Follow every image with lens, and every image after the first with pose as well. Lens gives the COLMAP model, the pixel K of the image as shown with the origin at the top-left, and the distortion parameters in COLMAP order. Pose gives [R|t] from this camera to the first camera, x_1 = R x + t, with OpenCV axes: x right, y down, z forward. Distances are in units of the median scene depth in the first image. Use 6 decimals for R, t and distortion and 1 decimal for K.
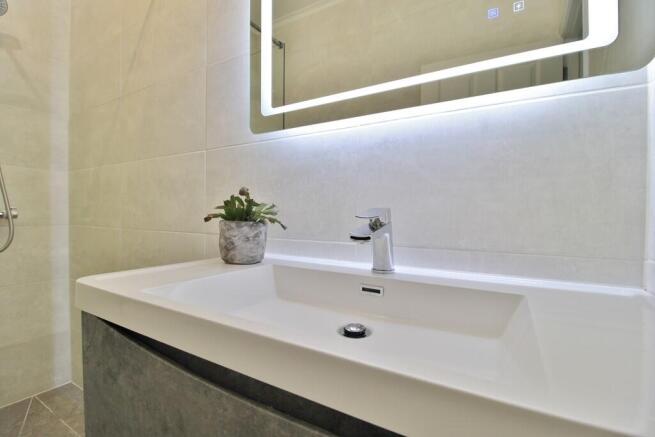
lens RADIAL K [[302.4, 0, 327.9], [0, 302.4, 220.1], [0, 0, 1]] dist [-0.002666, -0.012459]
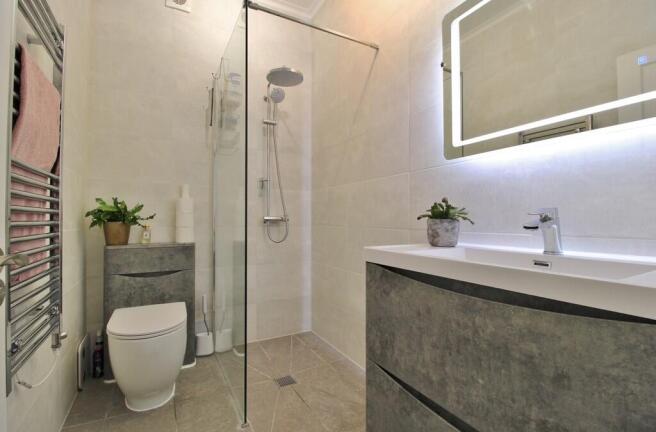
lens RADIAL K [[303.4, 0, 328.0], [0, 303.4, 216.0], [0, 0, 1]] dist [-0.014974, -0.000253]
pose [[0.858440, -0.015299, -0.512686, 0.006018], [-0.001968, 0.999449, -0.033120, 0.040239], [0.512910, 0.029440, 0.857937, -0.631001]]
